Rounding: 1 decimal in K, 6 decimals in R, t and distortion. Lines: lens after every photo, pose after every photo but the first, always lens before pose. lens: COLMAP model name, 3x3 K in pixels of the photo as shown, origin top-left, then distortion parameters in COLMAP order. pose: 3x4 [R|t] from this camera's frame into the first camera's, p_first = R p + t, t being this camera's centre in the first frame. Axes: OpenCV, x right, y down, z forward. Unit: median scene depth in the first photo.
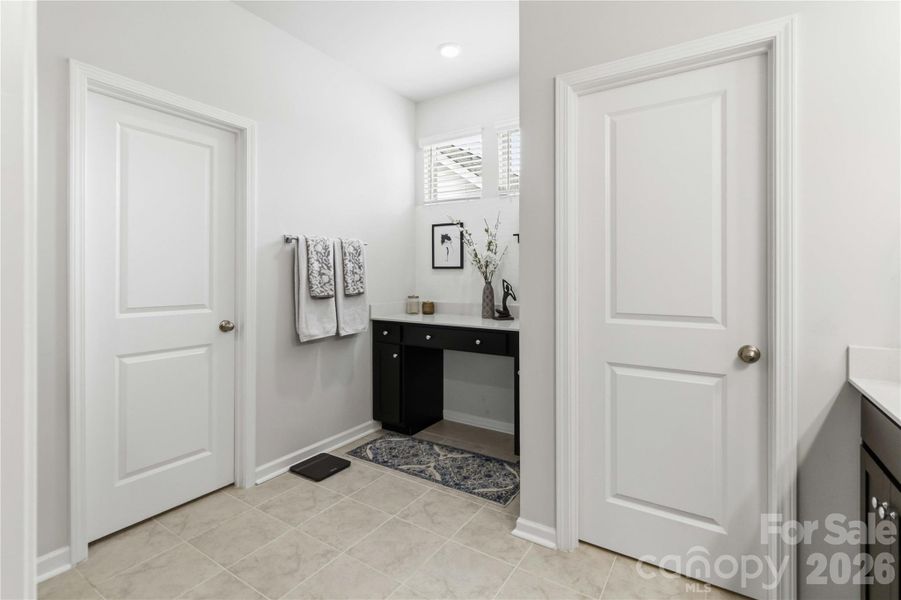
lens RADIAL K [[421.8, 0, 449.8], [0, 421.8, 272.5], [0, 0, 1]] dist [0.000870, -0.000042]
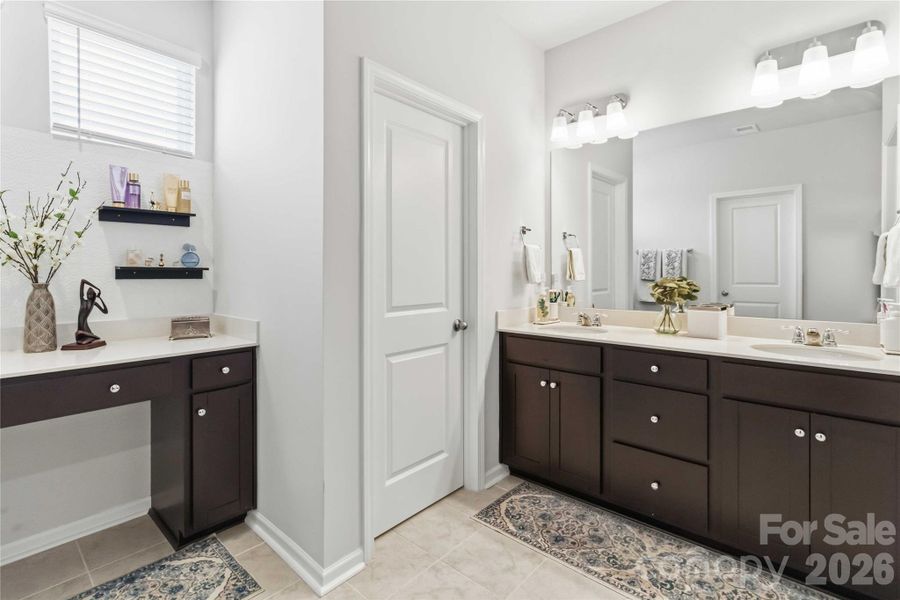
lens RADIAL K [[421.3, 0, 449.3], [0, 421.3, 272.5], [0, 0, 1]] dist [0.000870, -0.000042]
pose [[0.153884, -0.000381, 0.988089, -0.628883], [-0.003924, 0.999992, 0.000997, 0.005672], [-0.988081, -0.004030, 0.153882, 0.666998]]
